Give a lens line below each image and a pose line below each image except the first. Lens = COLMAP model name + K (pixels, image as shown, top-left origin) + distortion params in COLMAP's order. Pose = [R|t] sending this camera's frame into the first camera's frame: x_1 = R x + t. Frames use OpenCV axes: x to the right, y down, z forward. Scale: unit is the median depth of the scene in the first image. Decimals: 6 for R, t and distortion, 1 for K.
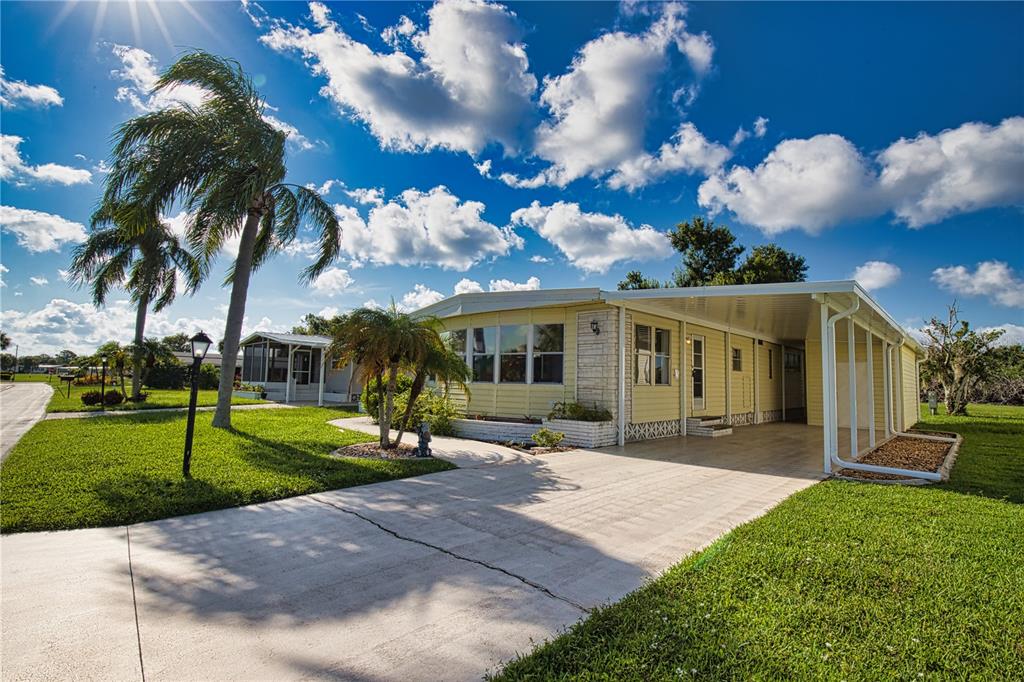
lens RADIAL K [[468.0, 0, 514.3], [0, 468.0, 345.5], [0, 0, 1]] dist [-0.026794, 0.000764]
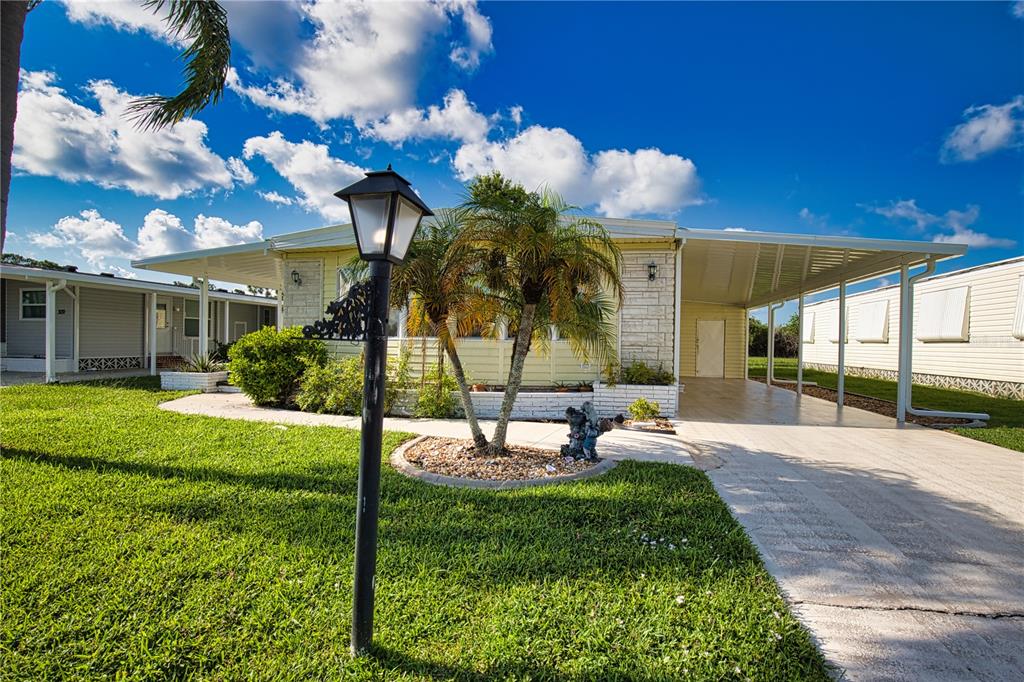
lens RADIAL K [[448.0, 0, 513.6], [0, 448.0, 322.7], [0, 0, 1]] dist [-0.009912, 0.000272]
pose [[0.842088, 0.016466, 0.539088, -0.415437], [-0.038841, 0.998790, 0.030164, 0.033228], [-0.537939, -0.046340, 0.841709, 0.413796]]
